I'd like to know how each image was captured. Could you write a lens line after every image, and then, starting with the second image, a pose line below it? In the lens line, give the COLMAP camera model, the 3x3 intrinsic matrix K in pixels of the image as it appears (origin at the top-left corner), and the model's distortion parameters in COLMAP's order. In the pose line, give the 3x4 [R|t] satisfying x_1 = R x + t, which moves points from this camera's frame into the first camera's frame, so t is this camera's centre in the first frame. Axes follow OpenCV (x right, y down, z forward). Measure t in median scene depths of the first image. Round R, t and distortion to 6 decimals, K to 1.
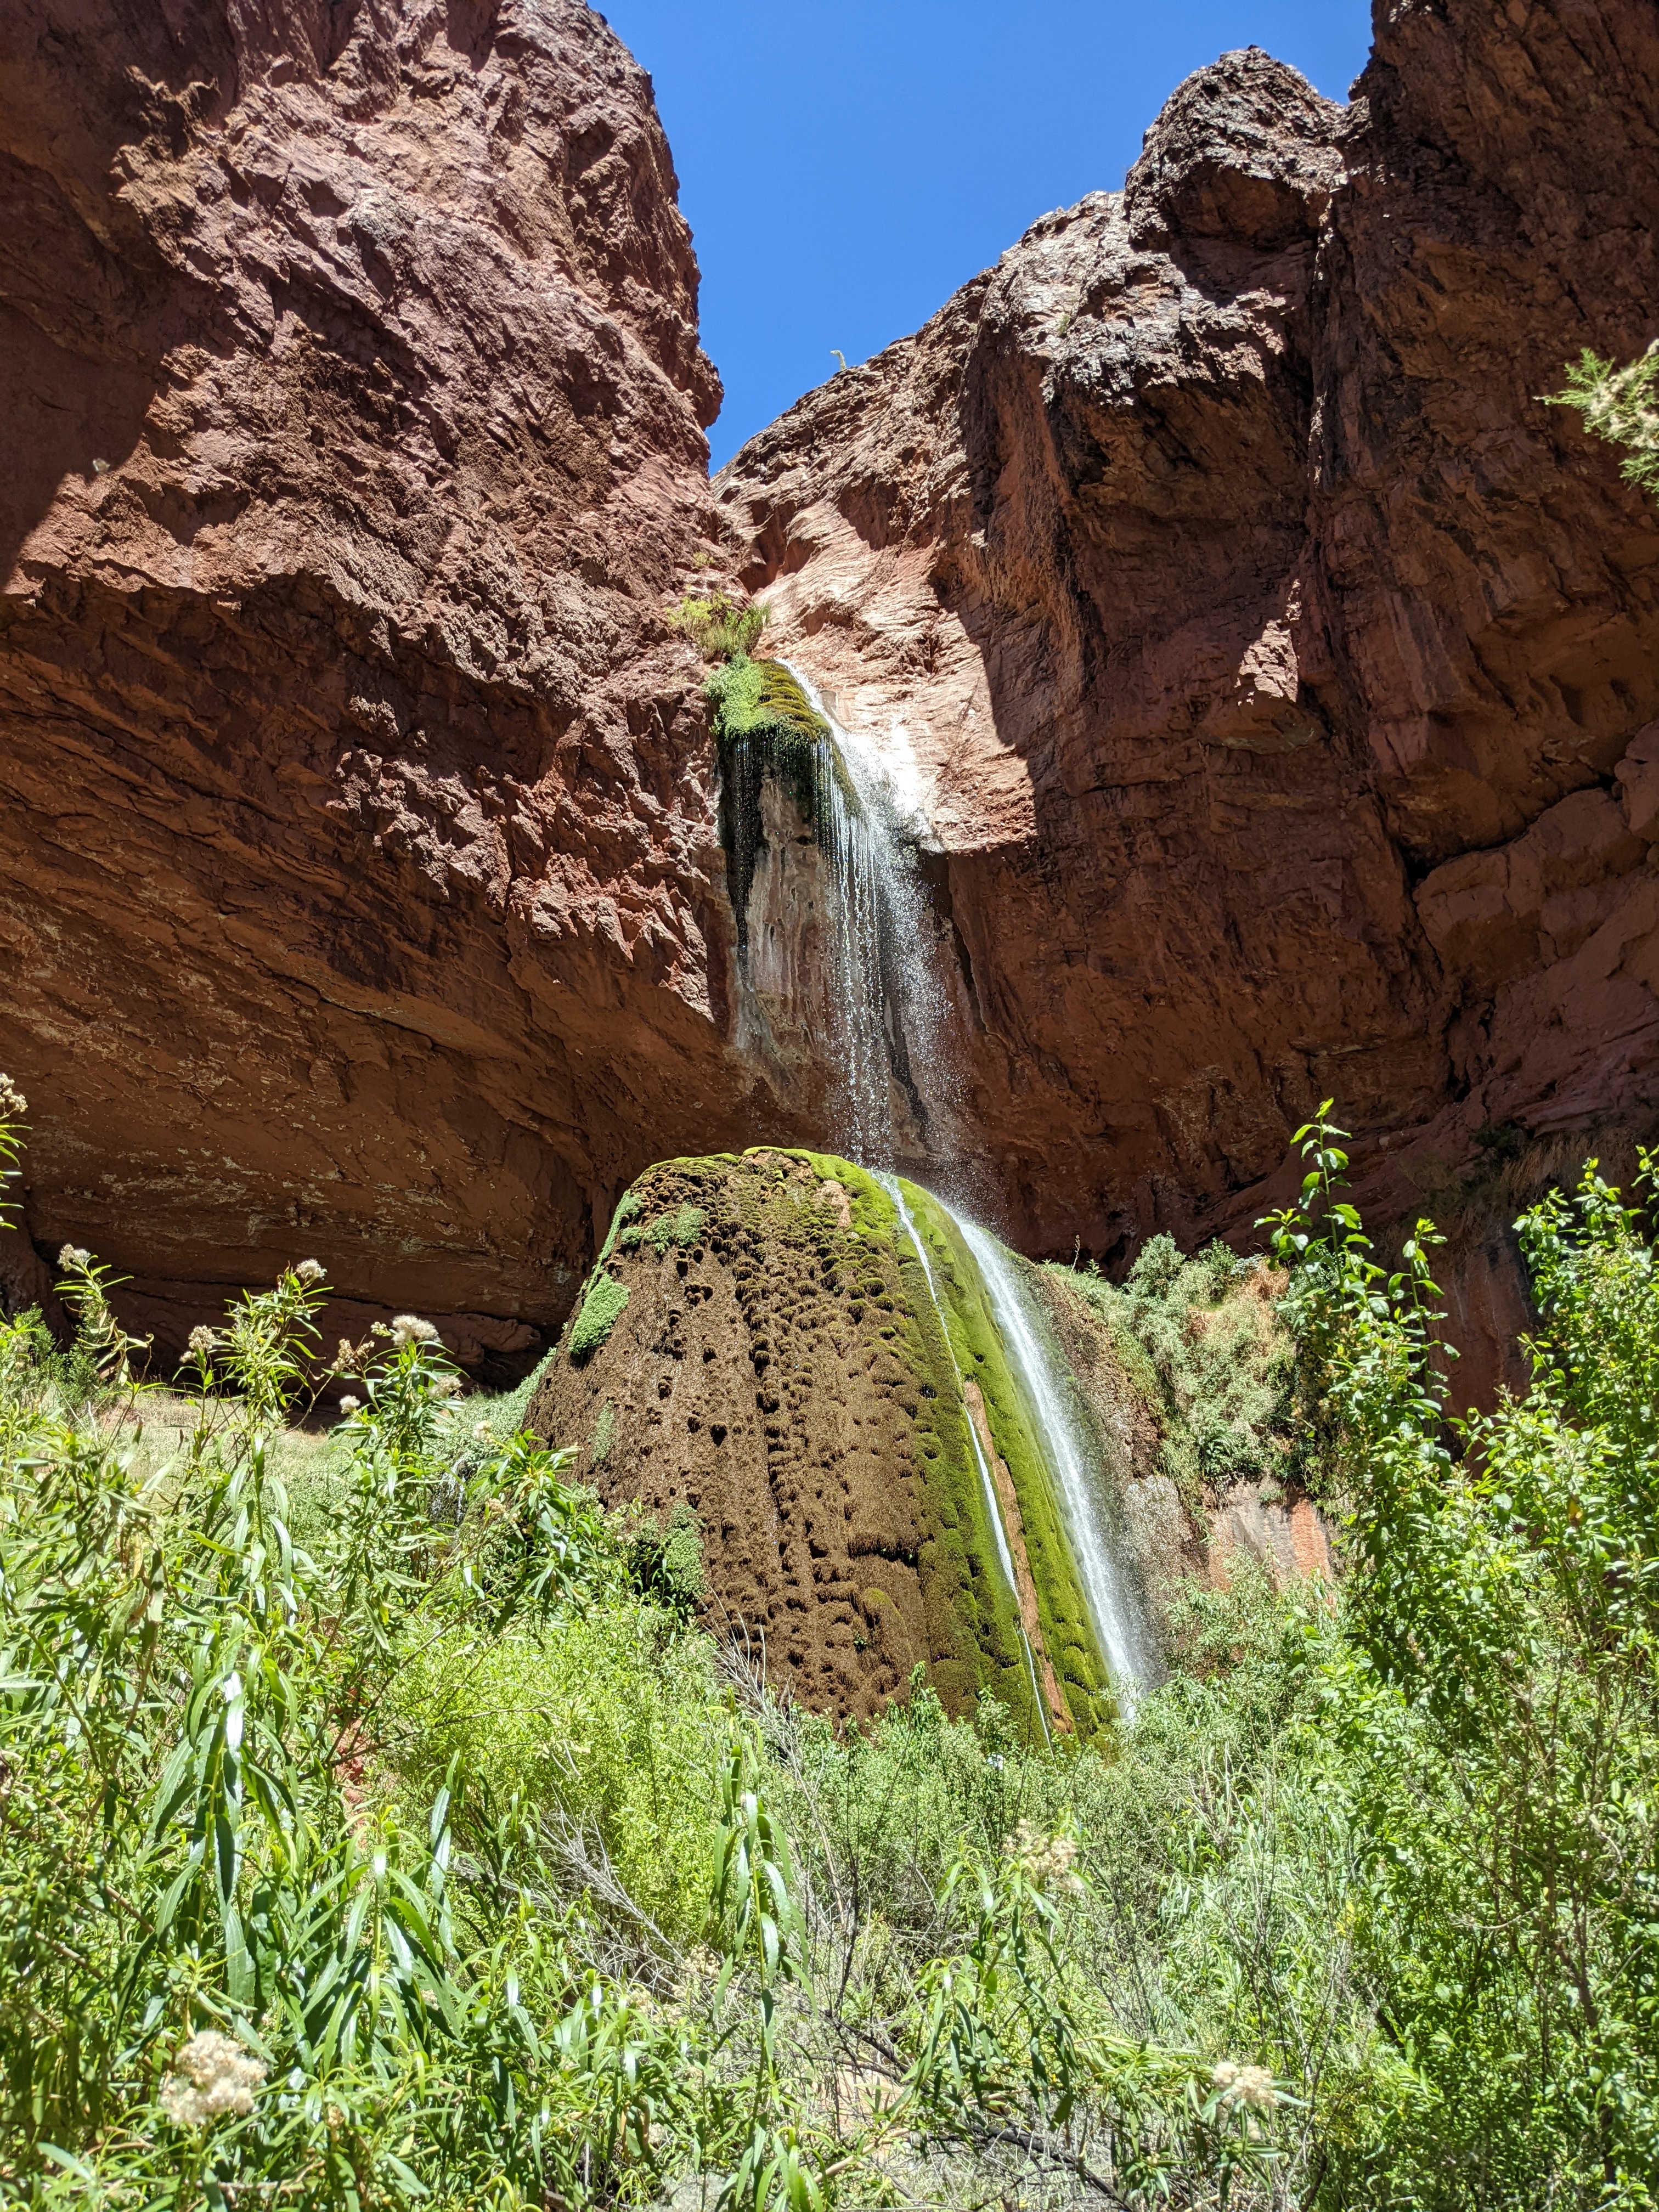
lens RADIAL K [[1775.7, 0, 813.1], [0, 1775.7, 1117.1], [0, 0, 1]] dist [0.044317, -0.084347]
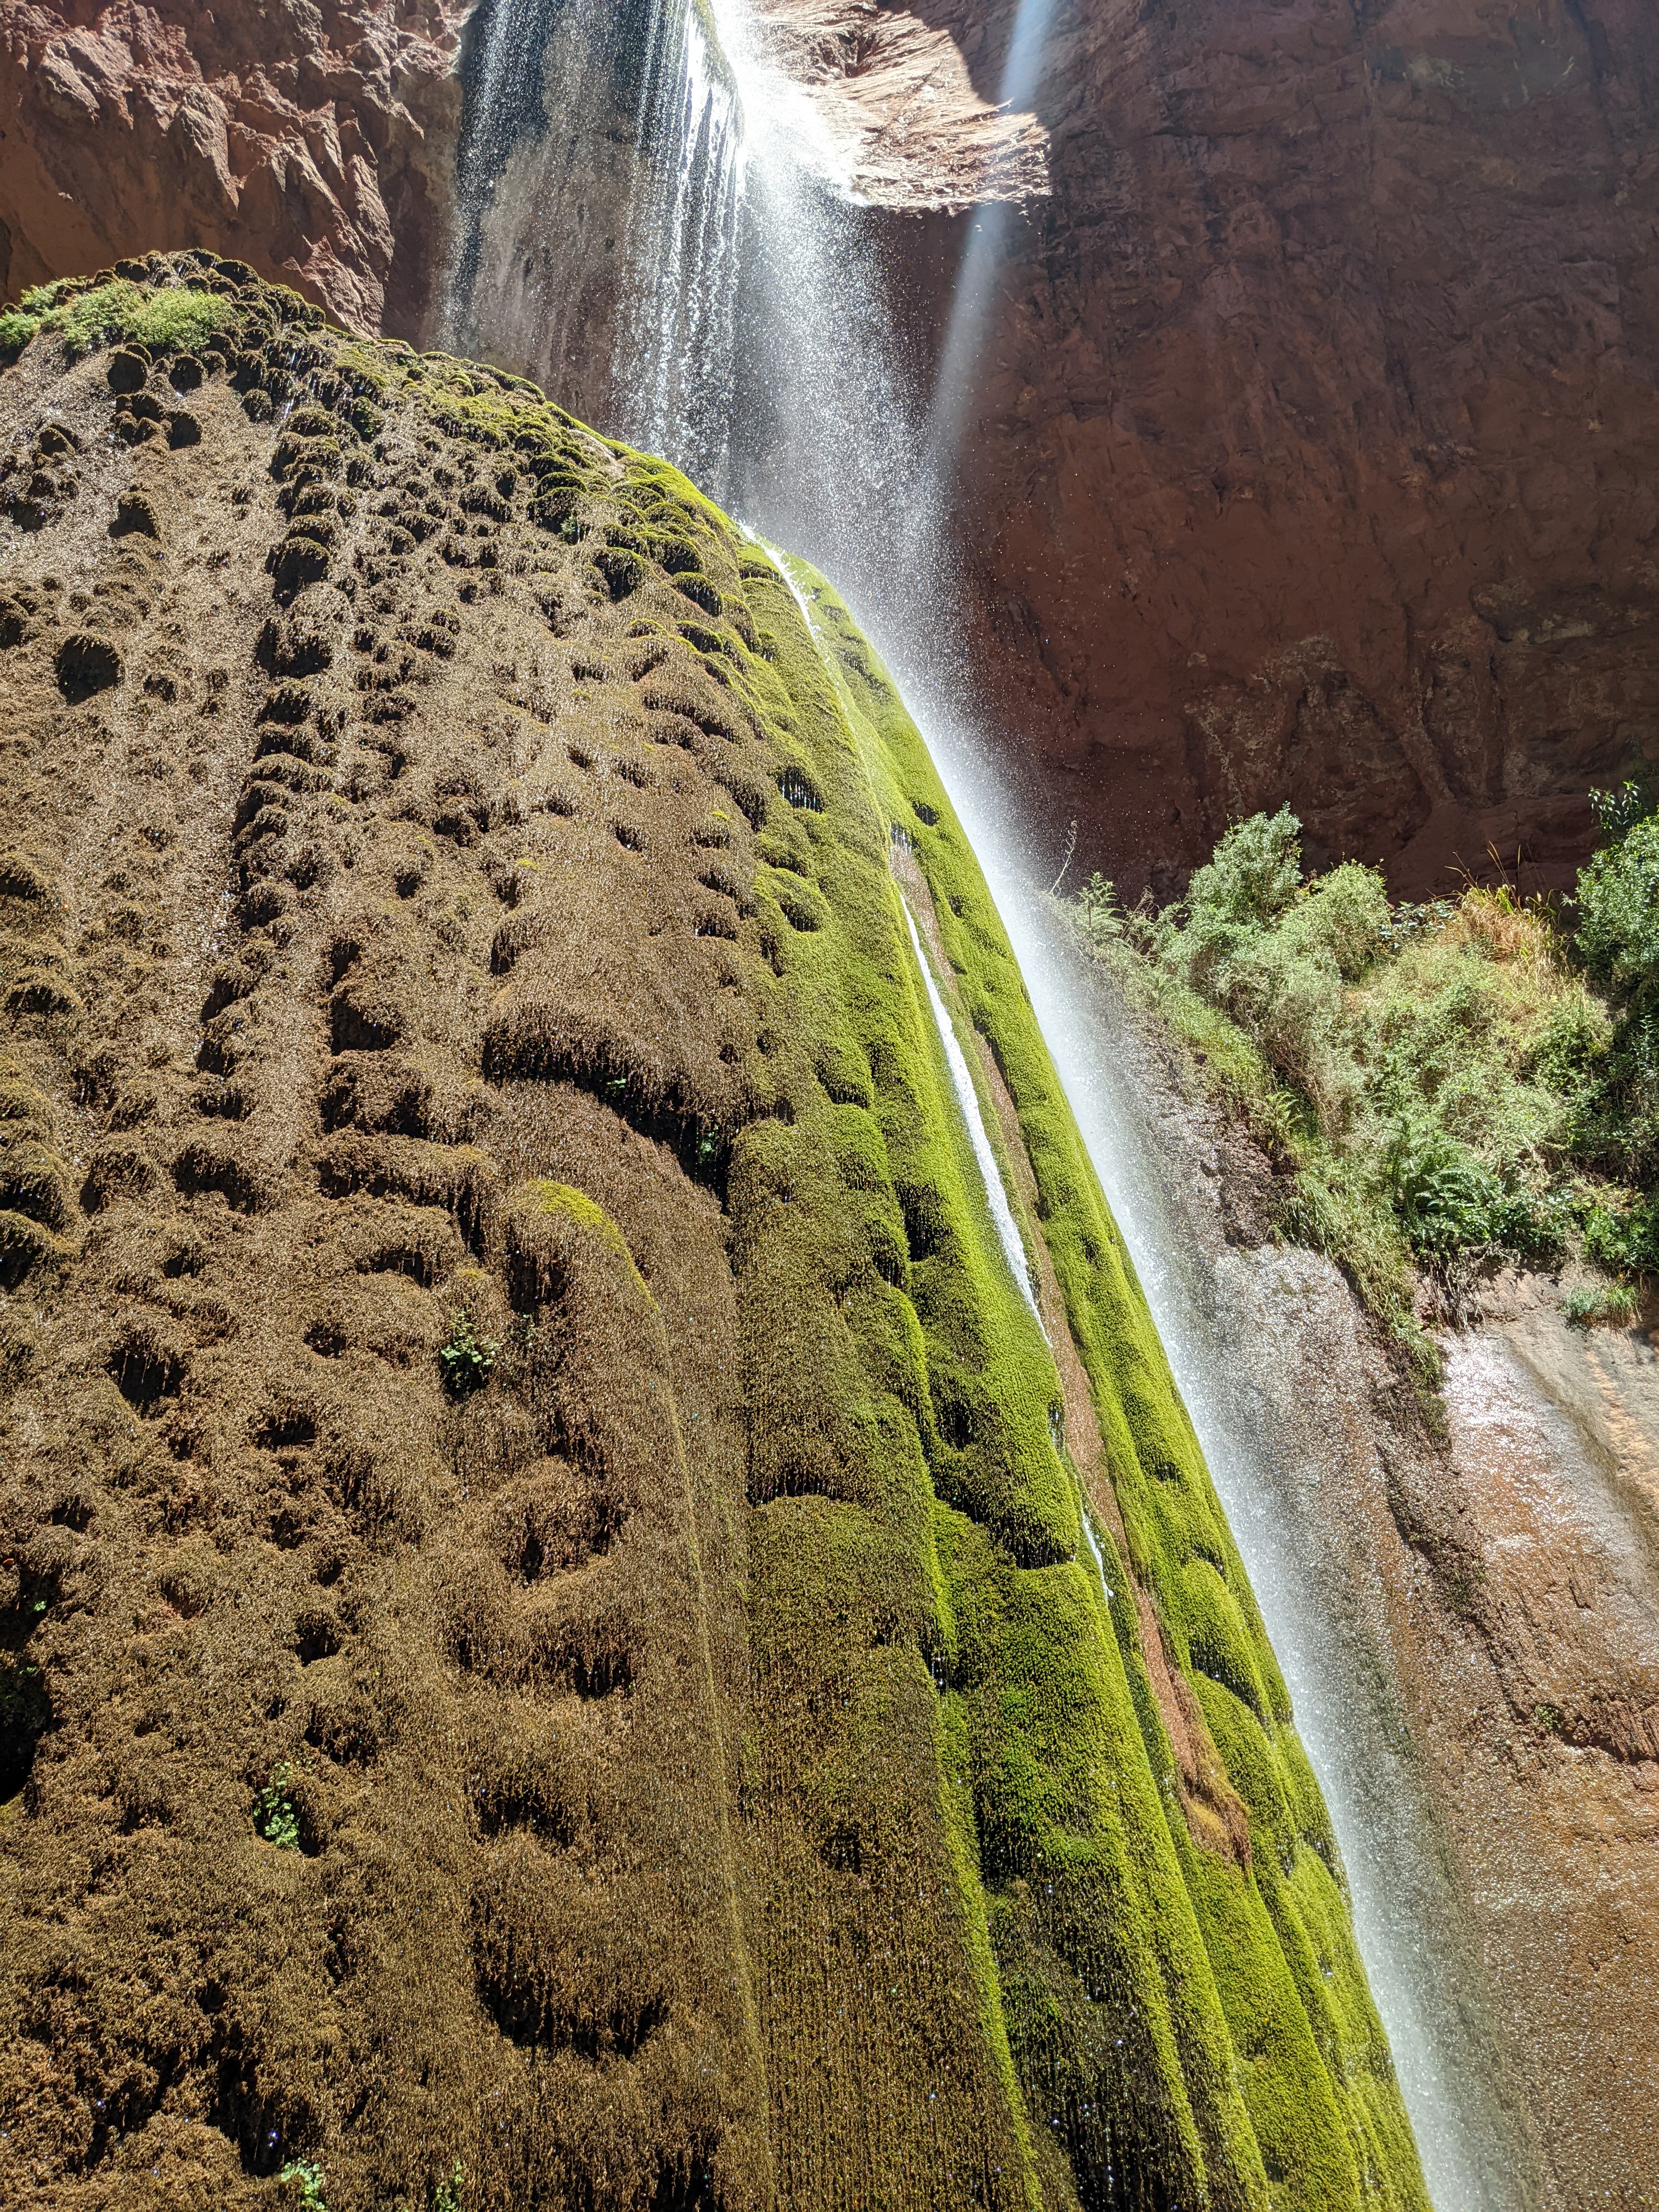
lens RADIAL K [[1775.7, 0, 835.0], [0, 1775.7, 1090.0], [0, 0, 1]] dist [0.044317, -0.084347]
pose [[0.973518, 0.162505, 0.160791, 0.019972], [-0.144800, 0.982594, -0.116367, 0.186596], [-0.176903, 0.090003, 0.980105, 0.508602]]
